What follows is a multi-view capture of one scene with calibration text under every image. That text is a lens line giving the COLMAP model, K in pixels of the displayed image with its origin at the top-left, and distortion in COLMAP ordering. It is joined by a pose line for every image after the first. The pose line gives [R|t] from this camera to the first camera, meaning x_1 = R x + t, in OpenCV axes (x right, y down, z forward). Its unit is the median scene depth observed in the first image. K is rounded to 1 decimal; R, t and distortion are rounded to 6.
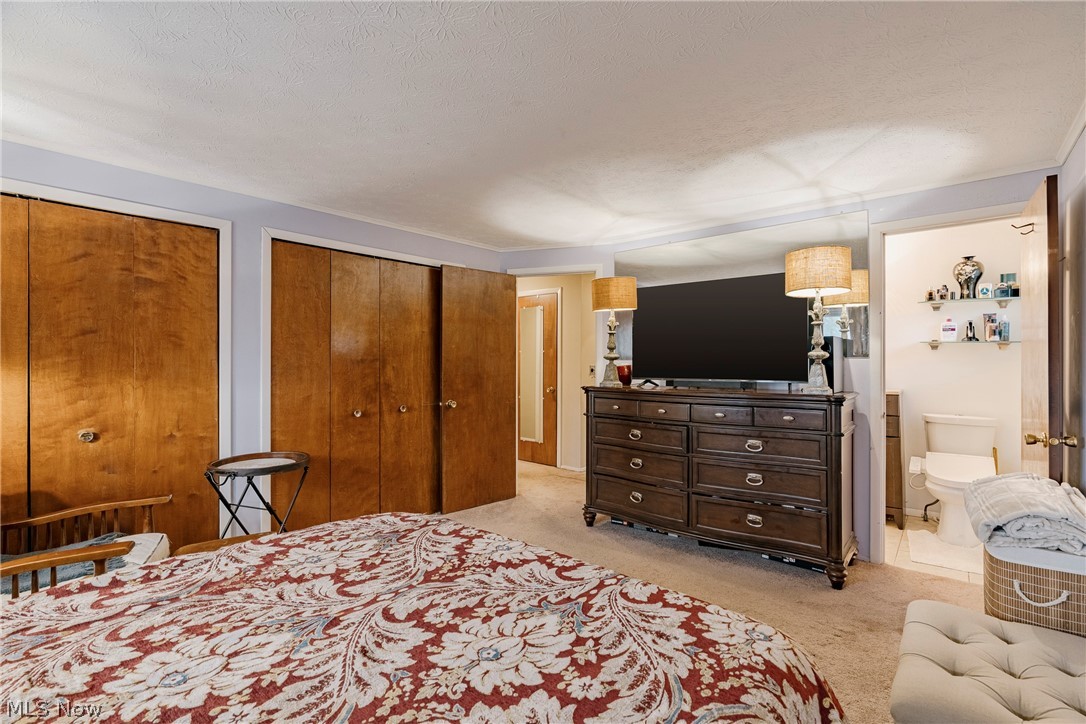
lens RADIAL K [[498.2, 0, 542.4], [0, 498.2, 359.2], [0, 0, 1]] dist [-0.002756, 0.001946]
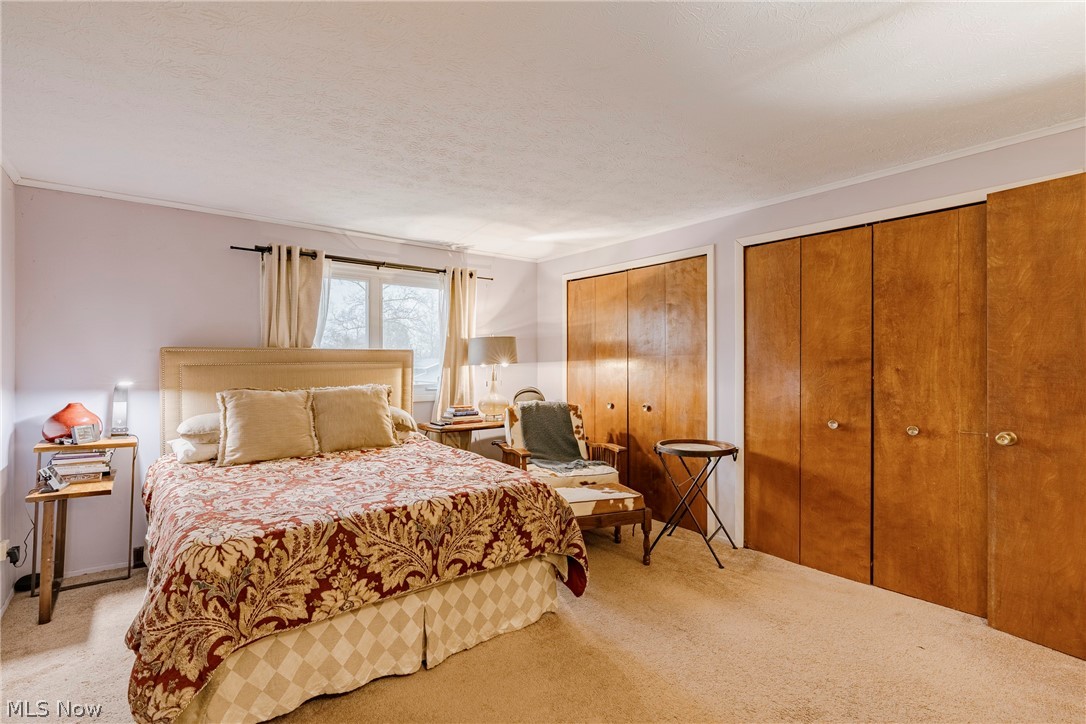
lens RADIAL K [[498.2, 0, 539.5], [0, 498.2, 362.2], [0, 0, 1]] dist [-0.002756, 0.001946]
pose [[-0.189029, 0.004606, -0.981961, 0.532365], [0.006135, 0.999975, 0.003509, -0.000369], [0.981952, -0.005361, -0.189053, 0.684707]]
